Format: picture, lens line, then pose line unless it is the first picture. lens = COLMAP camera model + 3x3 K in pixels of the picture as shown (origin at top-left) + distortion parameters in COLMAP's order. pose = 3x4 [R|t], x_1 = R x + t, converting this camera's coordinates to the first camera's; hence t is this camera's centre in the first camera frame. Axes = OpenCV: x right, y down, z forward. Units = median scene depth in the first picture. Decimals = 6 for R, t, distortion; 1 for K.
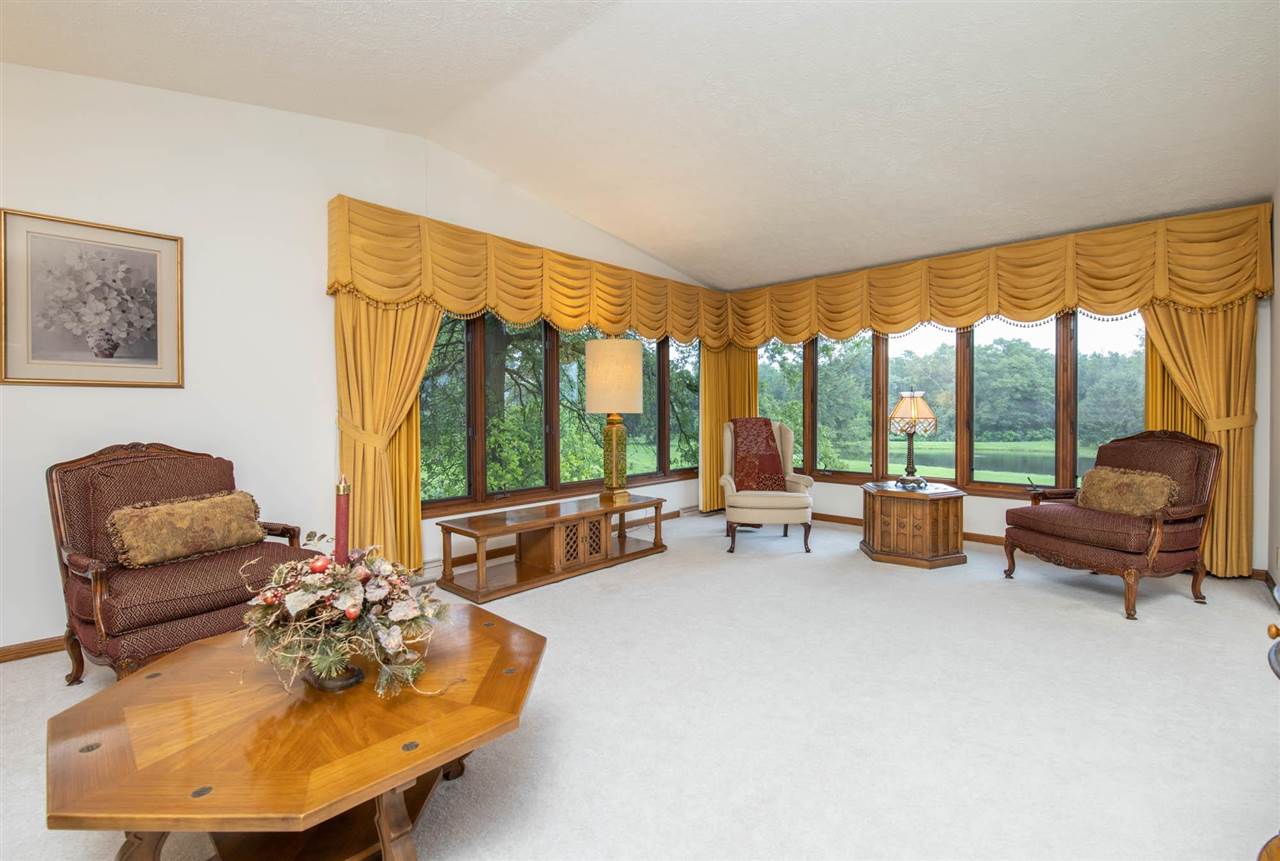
lens RADIAL K [[563.4, 0, 642.2], [0, 563.4, 421.8], [0, 0, 1]] dist [-0.007657, -0.005958]
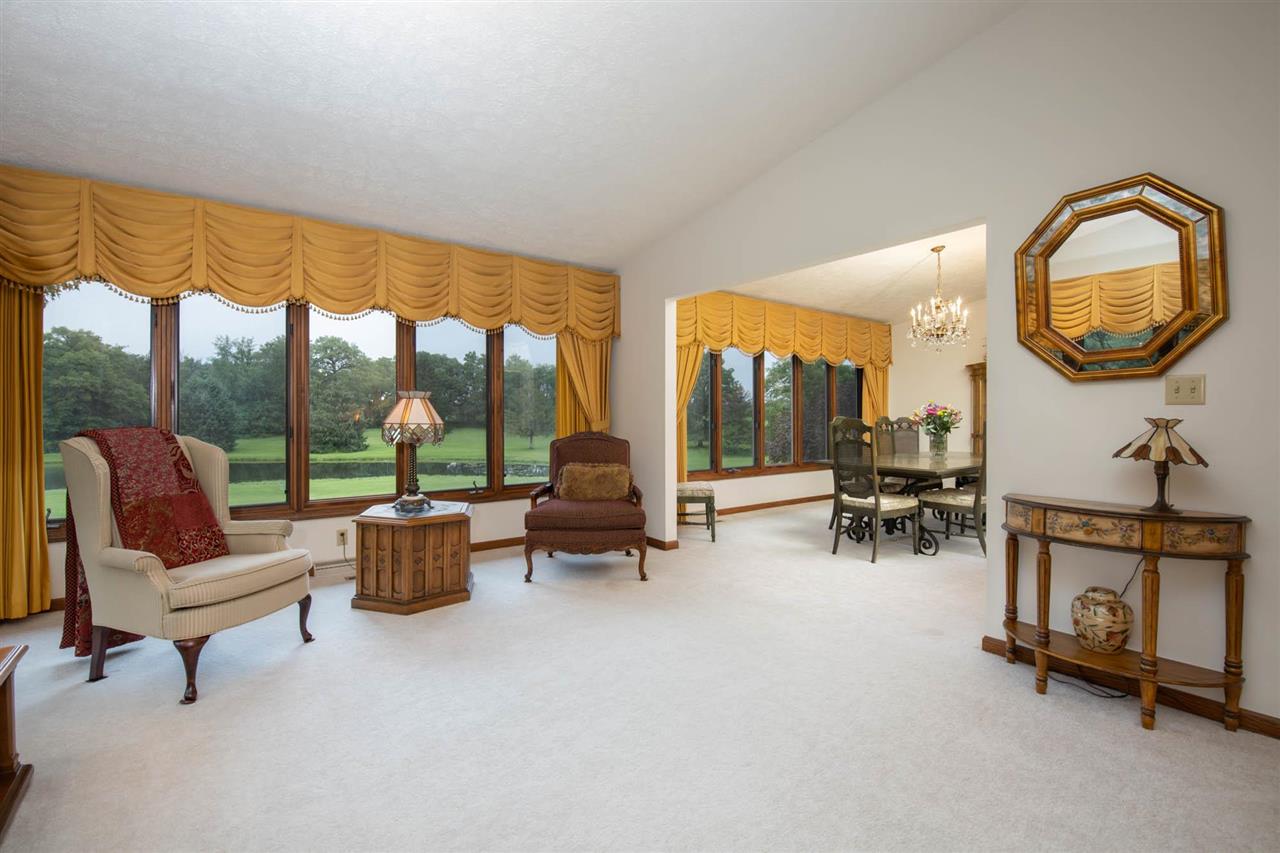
lens RADIAL K [[563.4, 0, 630.3], [0, 563.4, 411.6], [0, 0, 1]] dist [-0.007657, -0.005958]
pose [[0.181255, 0.010298, 0.983382, -0.259535], [0.015640, 0.999789, -0.013353, -0.008436], [-0.983312, 0.017801, 0.181055, 0.536828]]
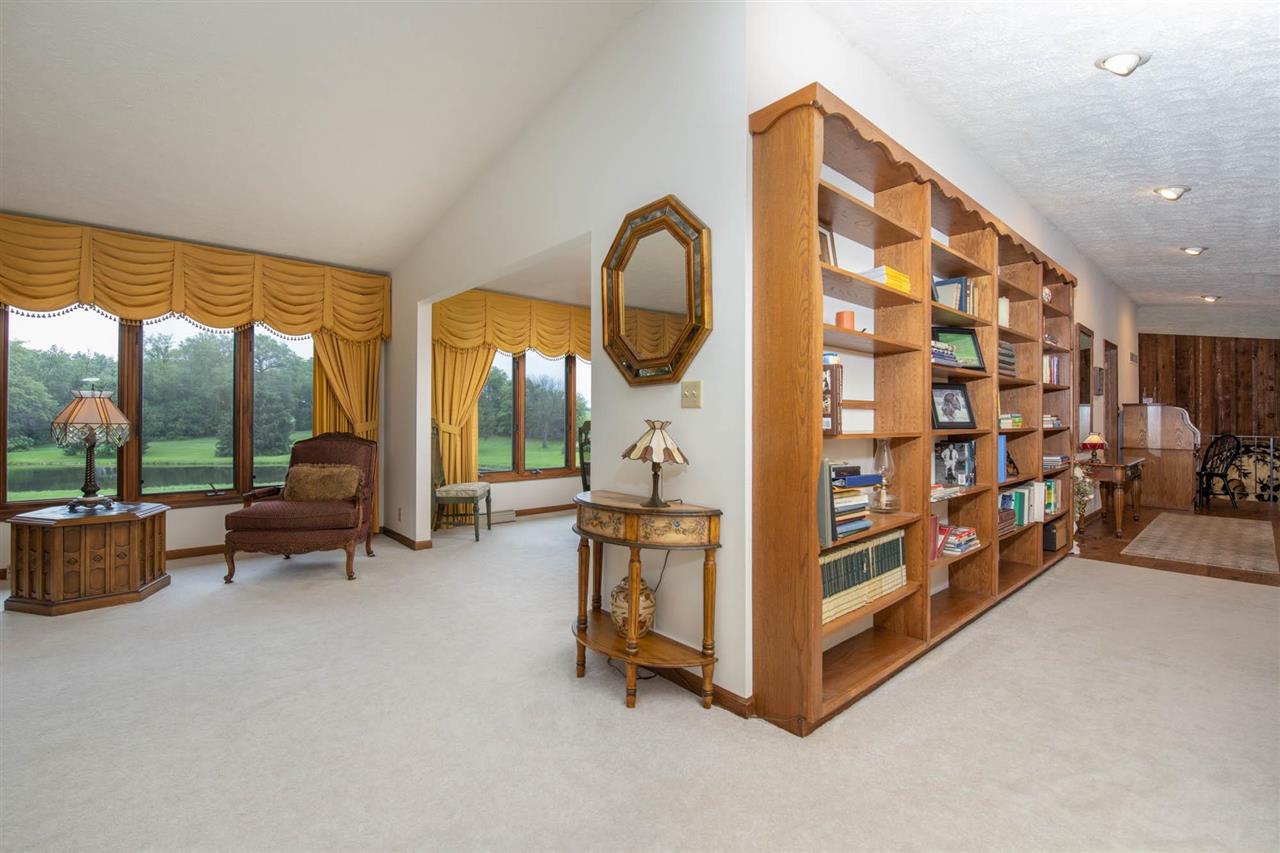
lens RADIAL K [[563.4, 0, 635.0], [0, 563.4, 411.1], [0, 0, 1]] dist [-0.007657, -0.005958]
pose [[0.092016, 0.017473, 0.995604, -0.234298], [0.011223, 0.999764, -0.018584, -0.000825], [-0.995694, 0.012884, 0.091798, 0.156402]]
